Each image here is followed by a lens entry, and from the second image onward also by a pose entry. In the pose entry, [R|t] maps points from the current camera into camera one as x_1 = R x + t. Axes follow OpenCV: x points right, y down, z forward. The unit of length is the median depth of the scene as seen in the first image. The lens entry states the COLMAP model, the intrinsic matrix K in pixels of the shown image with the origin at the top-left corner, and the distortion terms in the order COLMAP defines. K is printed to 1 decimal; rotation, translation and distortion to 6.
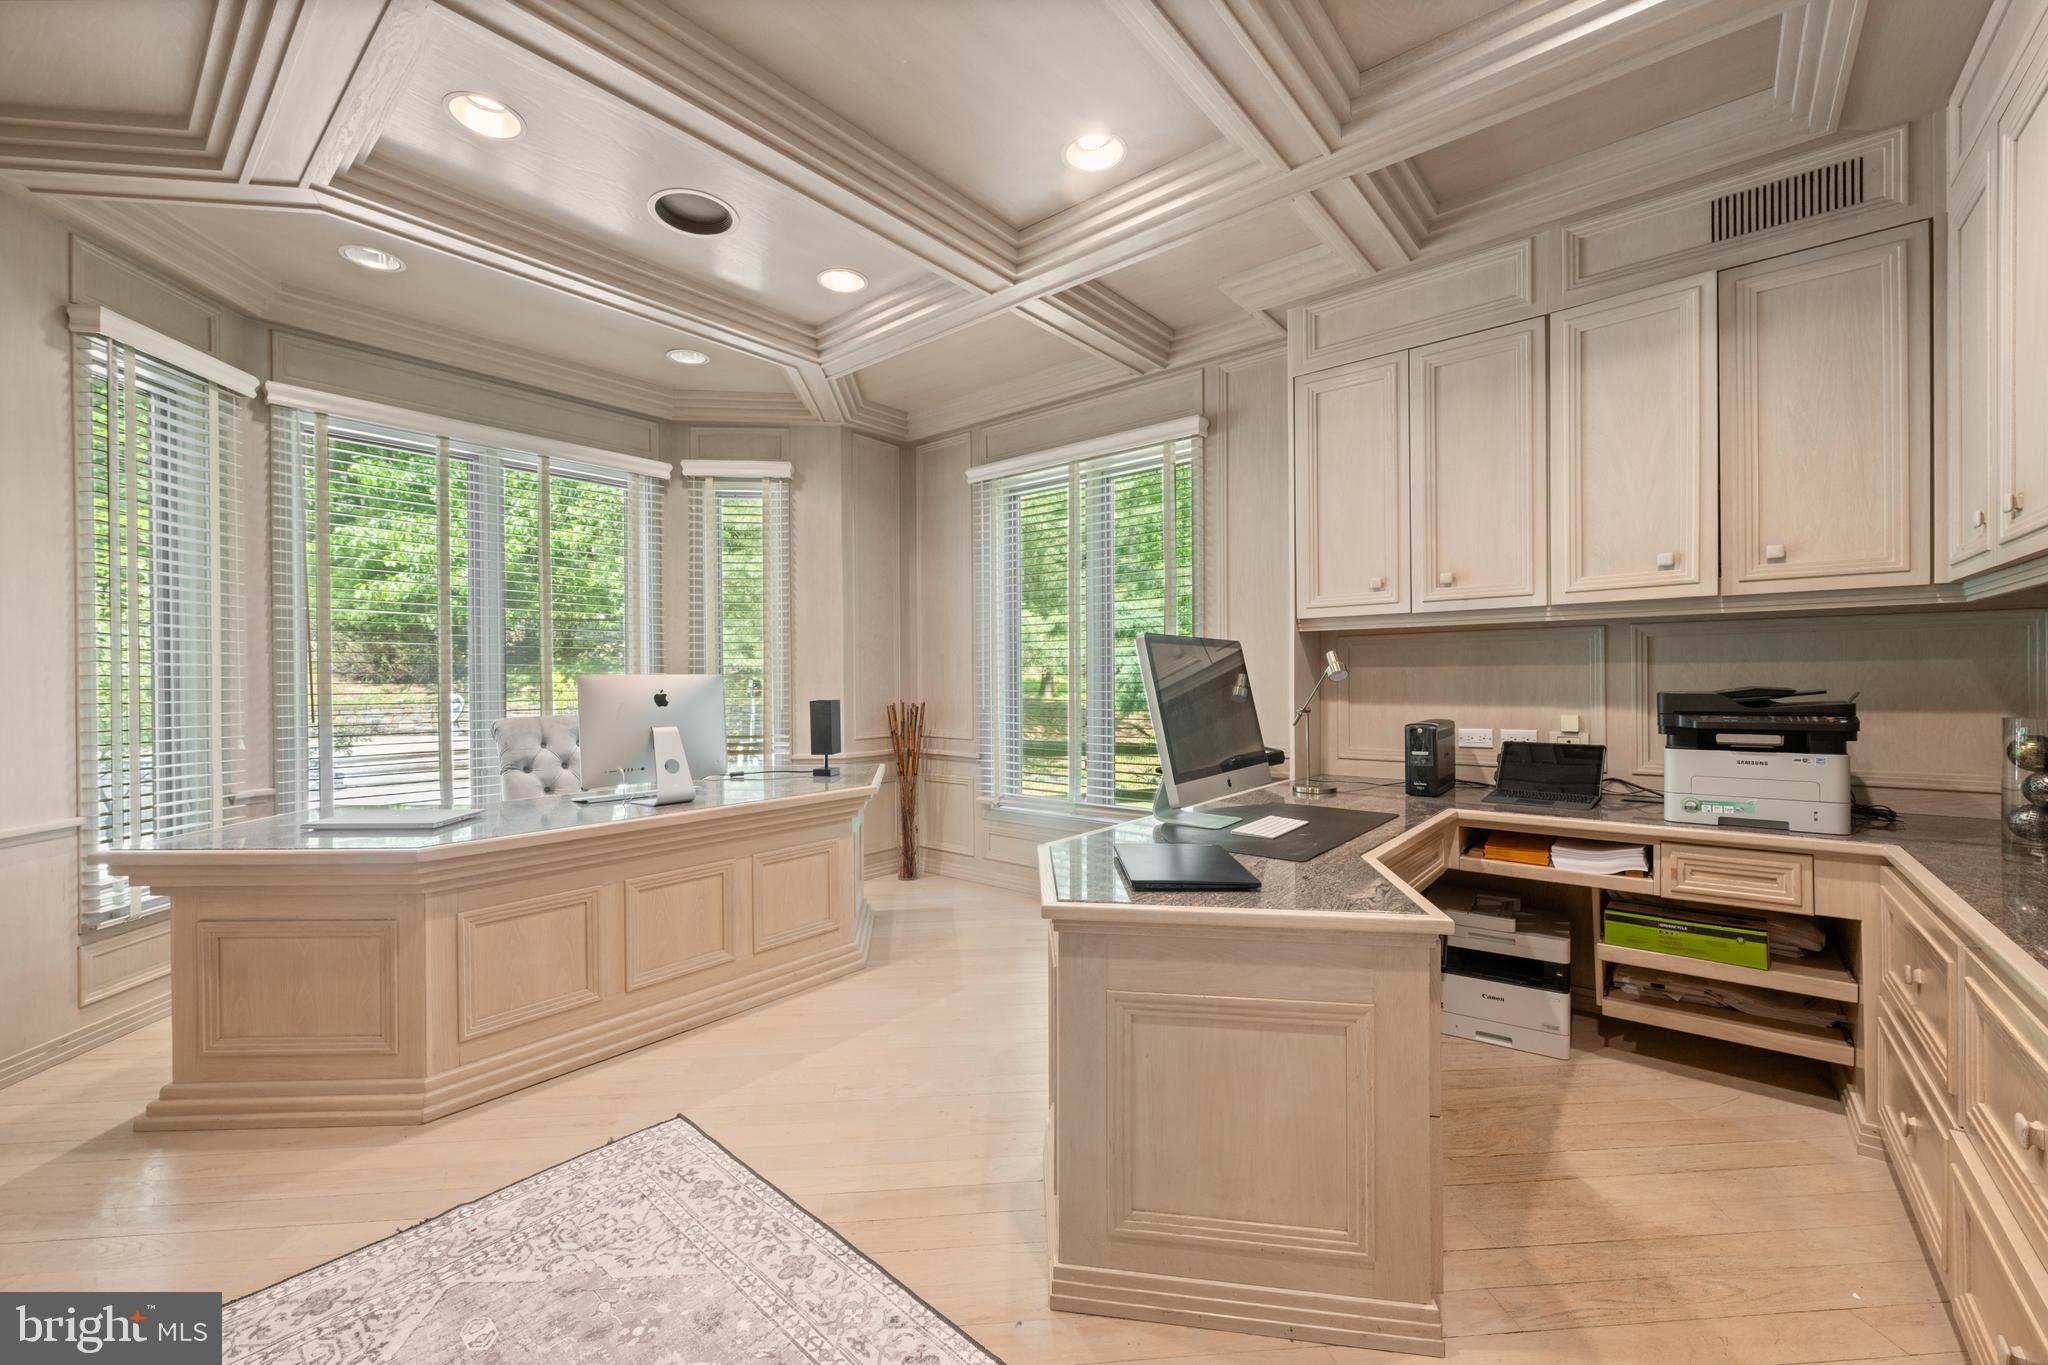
lens RADIAL K [[815.7, 0, 1007.5], [0, 815.7, 686.7], [0, 0, 1]] dist [0.002882, -0.000017]
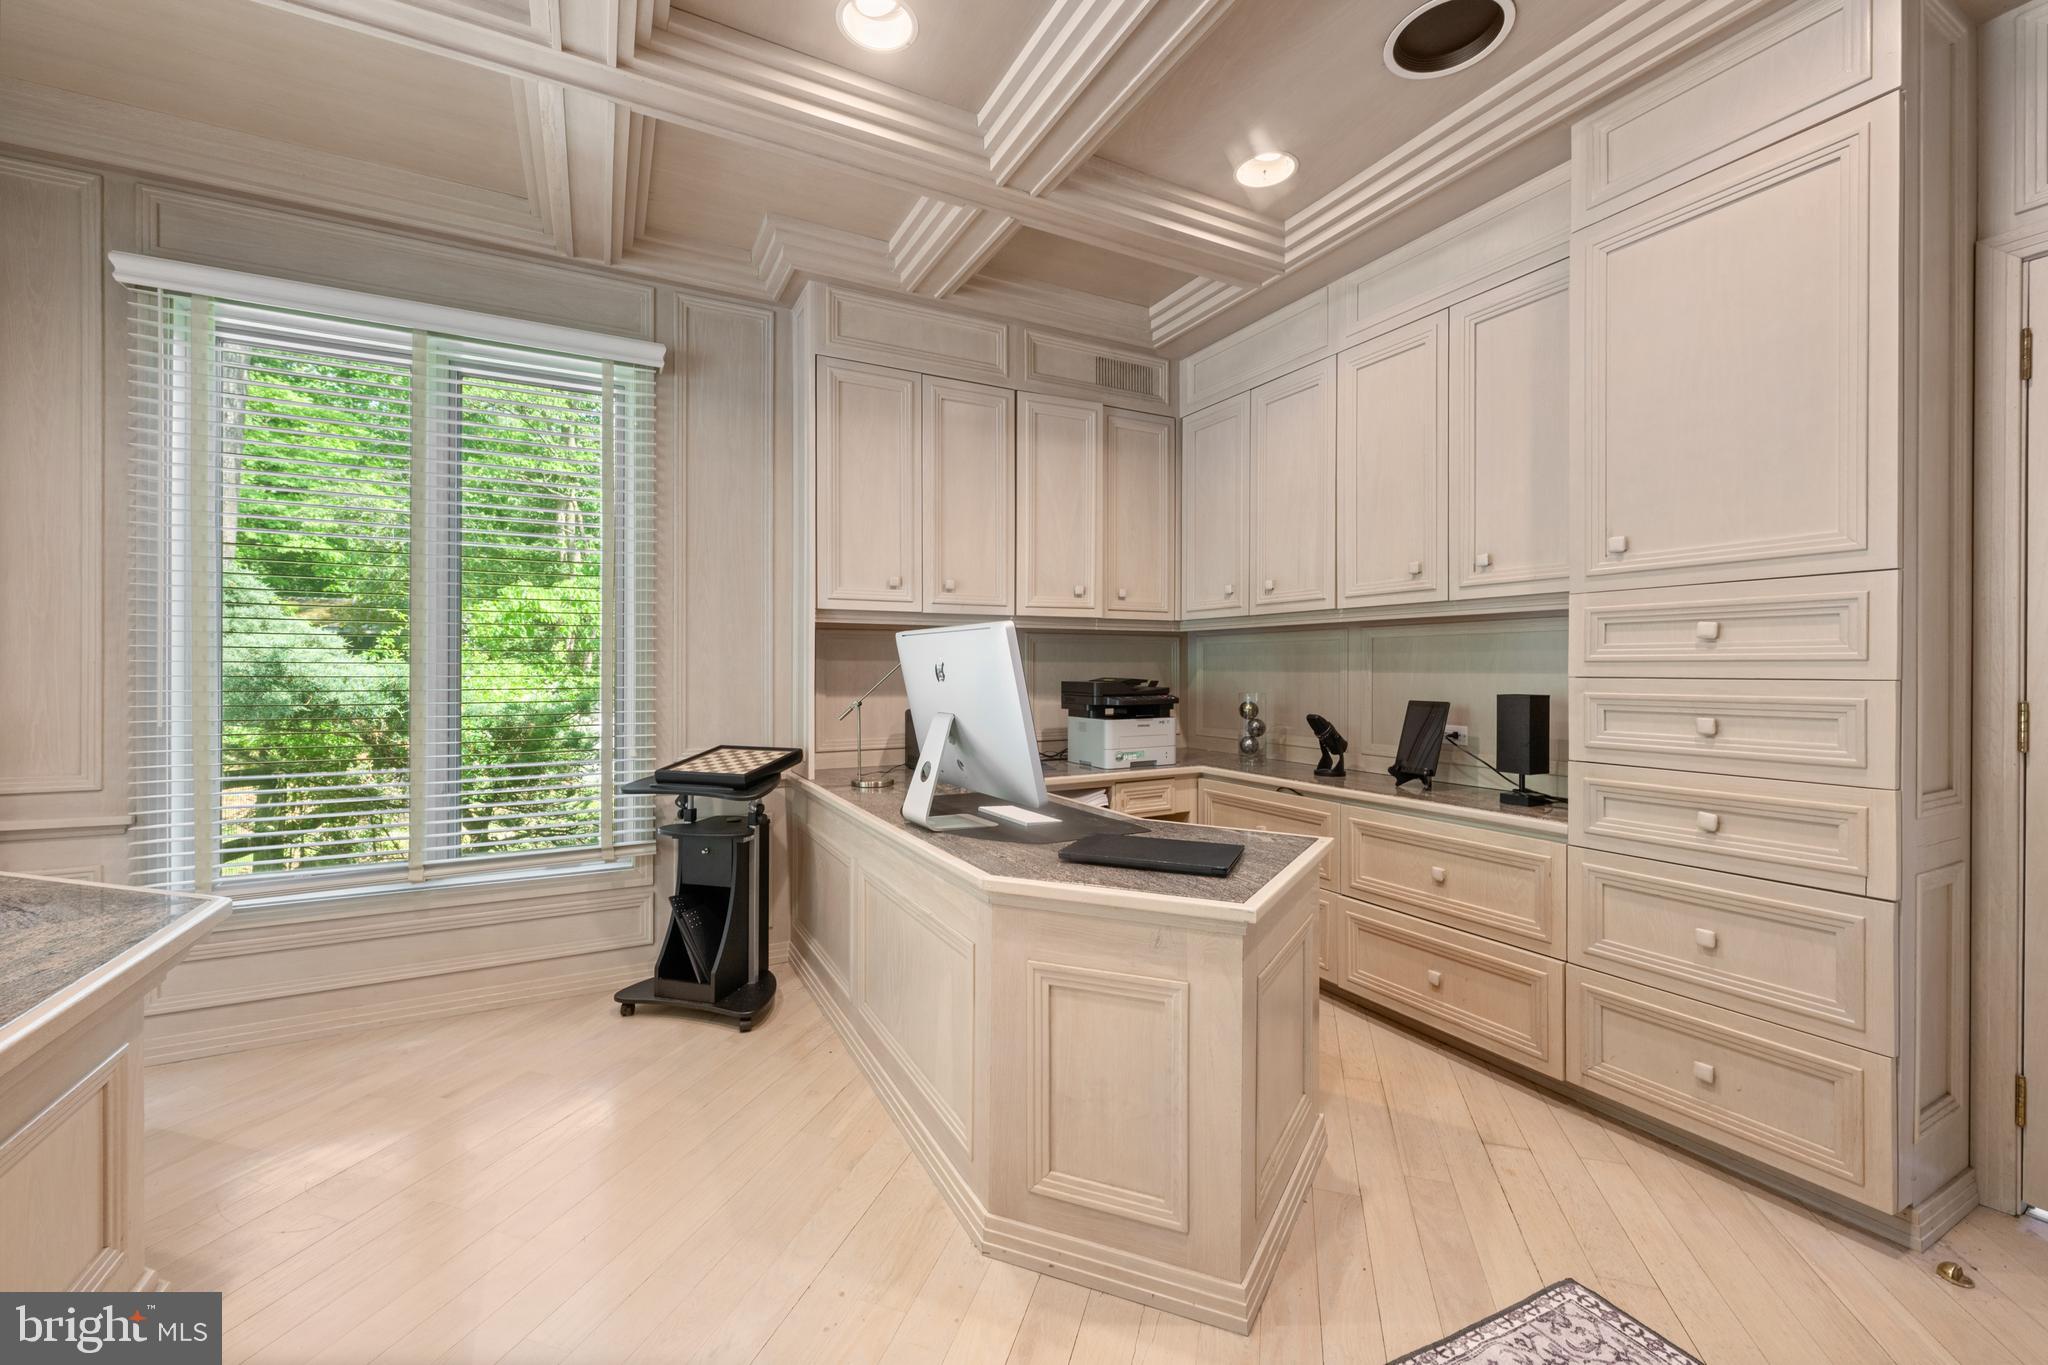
lens RADIAL K [[815.7, 0, 1014.7], [0, 815.7, 668.4], [0, 0, 1]] dist [0.002882, -0.000017]
pose [[0.377162, 0.004183, 0.926138, -0.575164], [0.003787, 0.999974, -0.006059, -0.008938], [-0.926139, 0.005792, 0.377137, 0.559604]]
